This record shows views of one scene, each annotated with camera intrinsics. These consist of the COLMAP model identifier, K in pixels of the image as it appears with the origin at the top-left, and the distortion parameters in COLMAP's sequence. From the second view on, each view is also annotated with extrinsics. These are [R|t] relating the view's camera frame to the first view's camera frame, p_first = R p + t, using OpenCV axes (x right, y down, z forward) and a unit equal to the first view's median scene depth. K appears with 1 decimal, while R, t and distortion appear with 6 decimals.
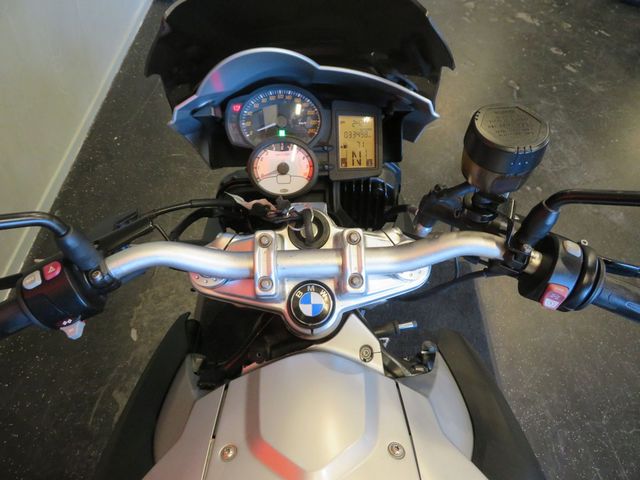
lens RADIAL K [[458.7, 0, 324.3], [0, 458.7, 241.0], [0, 0, 1]] dist [-0.008173, -0.001272]
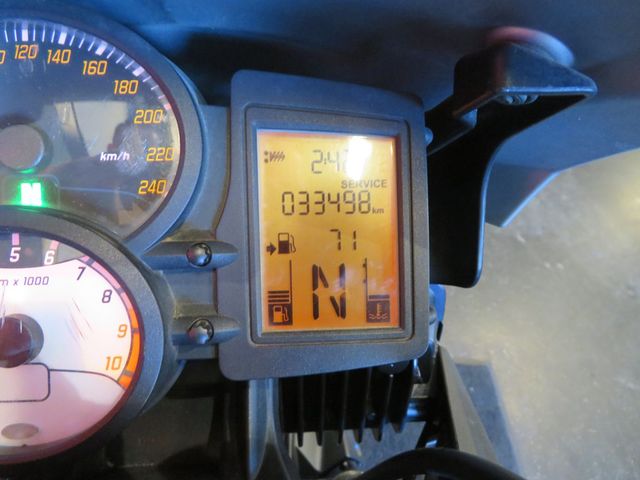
lens RADIAL K [[458.7, 0, 324.3], [0, 458.7, 241.0], [0, 0, 1]] dist [-0.008173, -0.001272]
pose [[0.999336, 0.006806, 0.035787, 0.059167], [-0.001881, 0.990723, -0.135887, -0.175429], [-0.036379, 0.135730, 0.990078, 0.746971]]
